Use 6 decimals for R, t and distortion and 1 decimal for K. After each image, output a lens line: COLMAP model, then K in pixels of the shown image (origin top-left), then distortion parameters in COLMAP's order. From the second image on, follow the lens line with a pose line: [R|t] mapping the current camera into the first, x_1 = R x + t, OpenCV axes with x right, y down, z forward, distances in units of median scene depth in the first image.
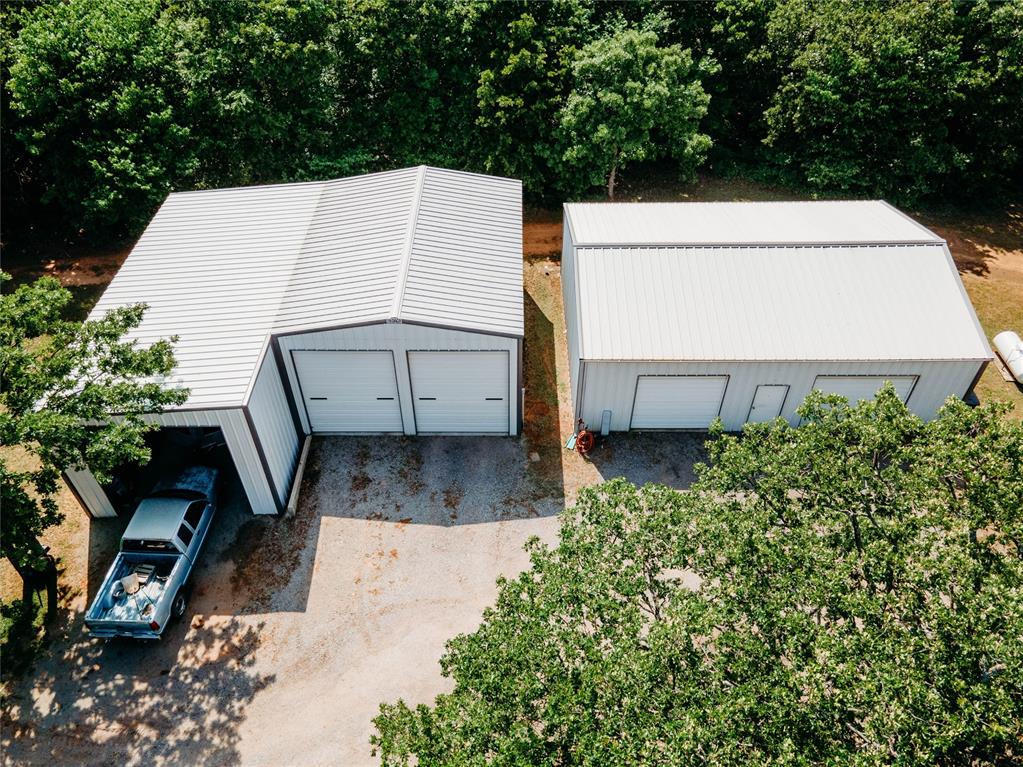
lens RADIAL K [[738.6, 0, 511.5], [0, 738.6, 383.5], [0, 0, 1]] dist [-0.009817, 0.051996]
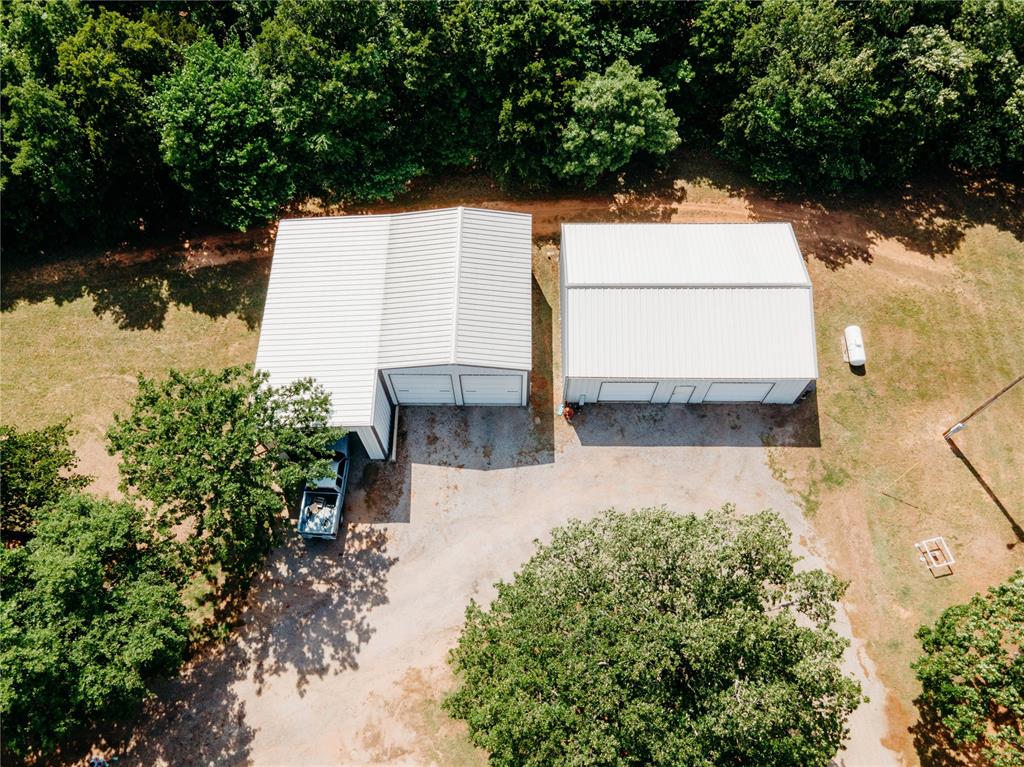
lens RADIAL K [[722.7, 0, 518.5], [0, 722.7, 382.4], [0, 0, 1]] dist [0.002620, -0.001769]
pose [[0.999965, 0.007808, 0.002866, -0.015847], [-0.008317, 0.934920, 0.354762, -0.573975], [0.000090, -0.354773, 0.934952, -0.483298]]
